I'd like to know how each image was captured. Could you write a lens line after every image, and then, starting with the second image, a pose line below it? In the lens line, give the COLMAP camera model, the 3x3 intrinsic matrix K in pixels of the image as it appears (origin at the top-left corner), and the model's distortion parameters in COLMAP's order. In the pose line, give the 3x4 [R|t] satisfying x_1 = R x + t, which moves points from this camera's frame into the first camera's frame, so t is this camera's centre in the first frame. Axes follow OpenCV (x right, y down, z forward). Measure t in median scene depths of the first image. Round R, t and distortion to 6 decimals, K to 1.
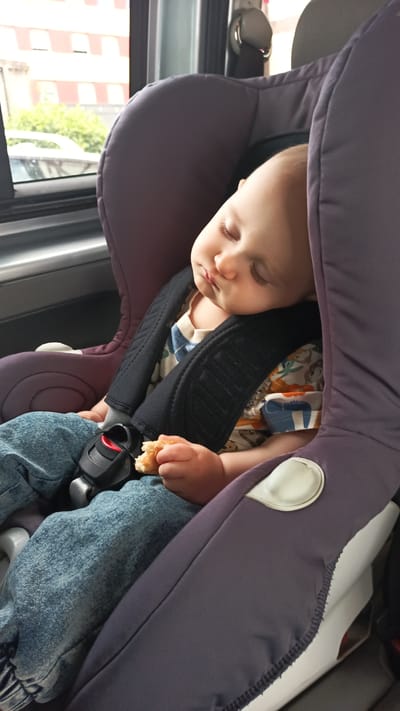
lens RADIAL K [[576.3, 0, 209.8], [0, 576.3, 355.7], [0, 0, 1]] dist [0.068743, 0.000681]
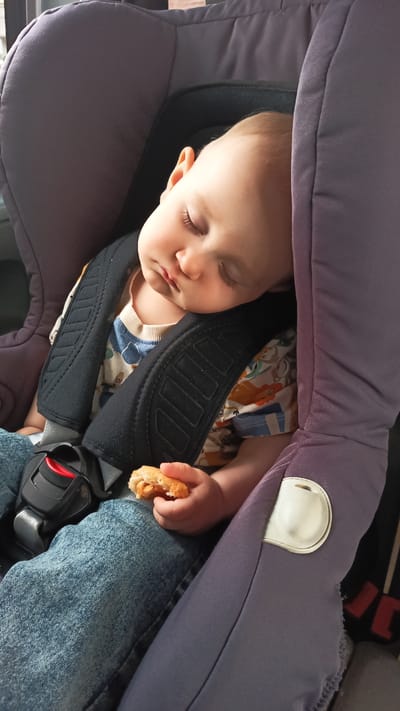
lens RADIAL K [[576.3, 0, 209.8], [0, 576.3, 355.7], [0, 0, 1]] dist [0.068743, 0.000681]
pose [[0.968513, -0.071865, 0.238364, -0.142507], [0.042421, 0.991067, 0.126436, -0.106731], [-0.245321, -0.112343, 0.962910, 0.130711]]
